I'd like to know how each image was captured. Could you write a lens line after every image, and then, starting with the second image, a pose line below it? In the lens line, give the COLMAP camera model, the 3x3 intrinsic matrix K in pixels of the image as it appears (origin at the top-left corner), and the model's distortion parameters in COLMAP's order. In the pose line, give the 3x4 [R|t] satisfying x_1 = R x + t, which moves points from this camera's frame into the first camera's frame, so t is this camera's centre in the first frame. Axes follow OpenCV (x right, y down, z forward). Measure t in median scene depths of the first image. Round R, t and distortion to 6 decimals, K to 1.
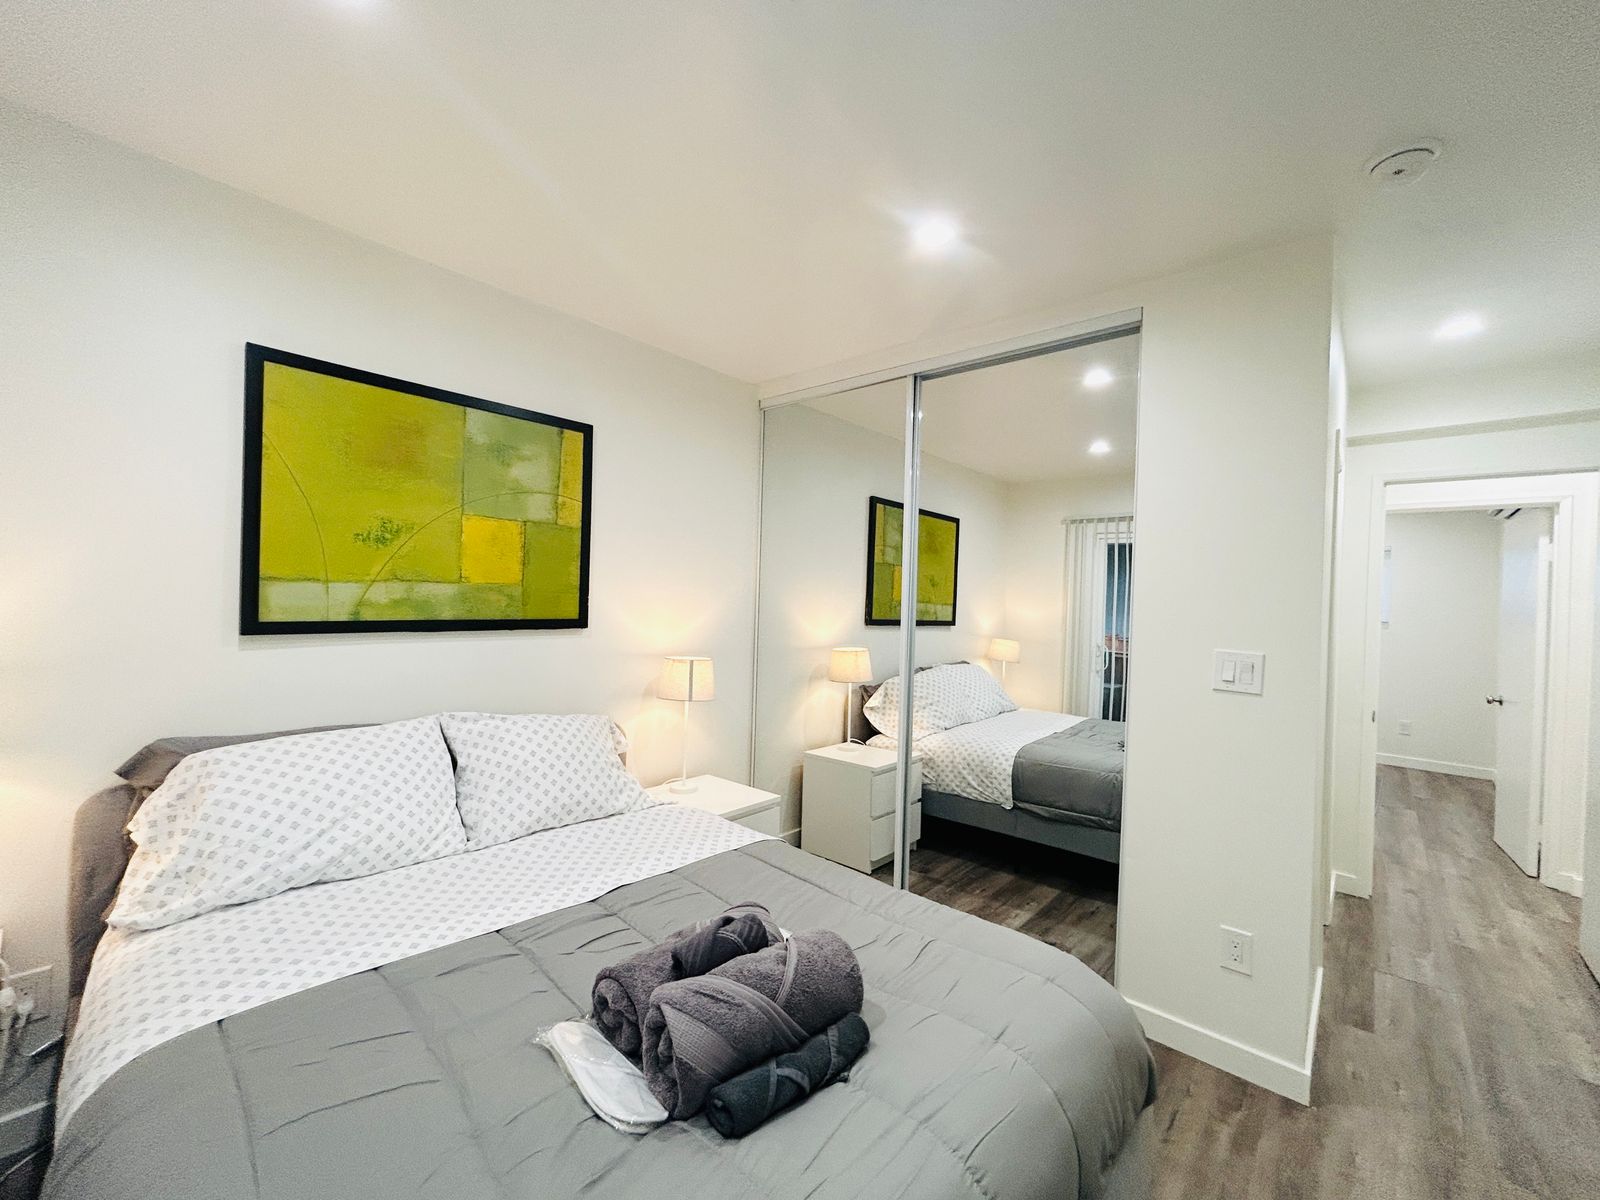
lens RADIAL K [[648.2, 0, 805.1], [0, 648.2, 602.5], [0, 0, 1]] dist [-0.004087, 0.002380]
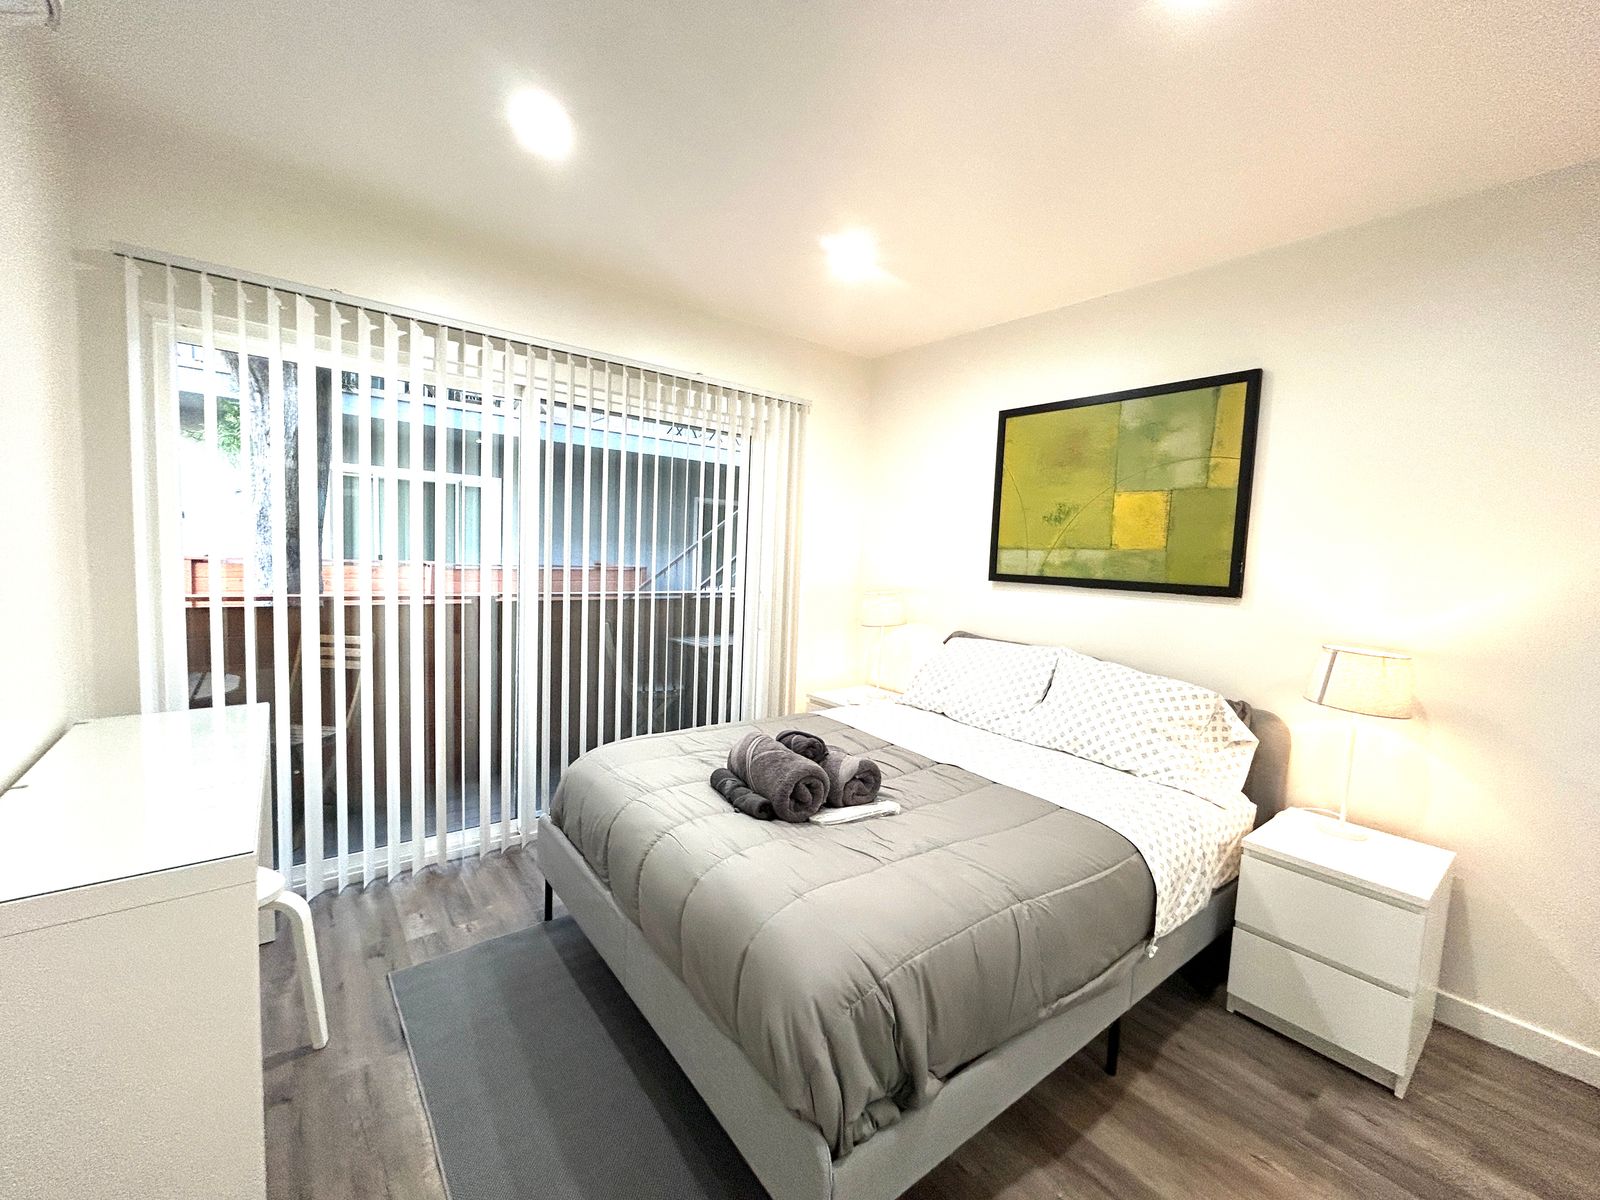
lens RADIAL K [[648.2, 0, 792.8], [0, 648.2, 604.1], [0, 0, 1]] dist [-0.004087, 0.002380]
pose [[-0.176850, 0.046841, -0.983122, 0.778008], [-0.053256, 0.996948, 0.057080, 0.034712], [0.982796, 0.062452, -0.173816, 0.641017]]
